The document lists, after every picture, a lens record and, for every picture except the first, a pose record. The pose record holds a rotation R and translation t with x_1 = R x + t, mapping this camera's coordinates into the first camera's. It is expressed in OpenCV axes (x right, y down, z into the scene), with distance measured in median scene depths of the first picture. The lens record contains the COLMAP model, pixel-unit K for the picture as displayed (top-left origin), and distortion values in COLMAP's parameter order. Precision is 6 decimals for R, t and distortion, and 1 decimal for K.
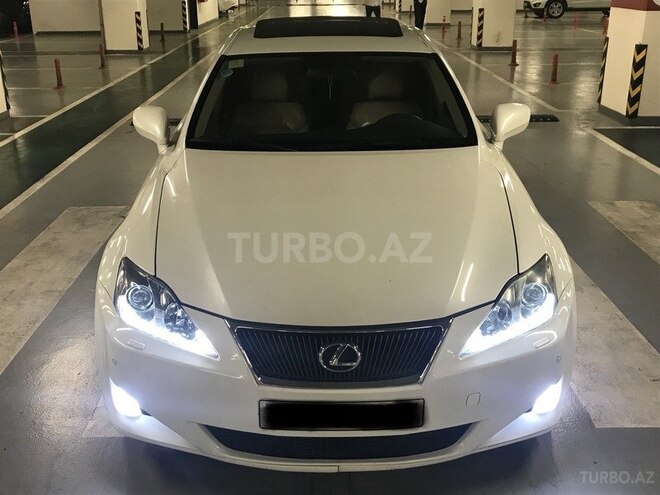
lens RADIAL K [[729.2, 0, 330.0], [0, 729.2, 247.5], [0, 0, 1]] dist [0.006806, 0.019943]
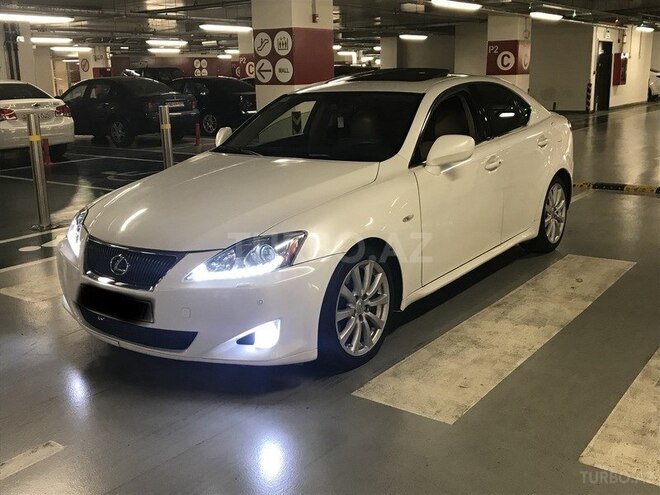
lens RADIAL K [[704.3, 0, 330.0], [0, 704.3, 247.5], [0, 0, 1]] dist [-0.009220, -0.000167]
pose [[0.809920, 0.125998, -0.572848, 0.814403], [-0.185714, 0.981494, -0.046691, 0.068796], [0.556364, 0.144202, 0.818331, 0.026289]]
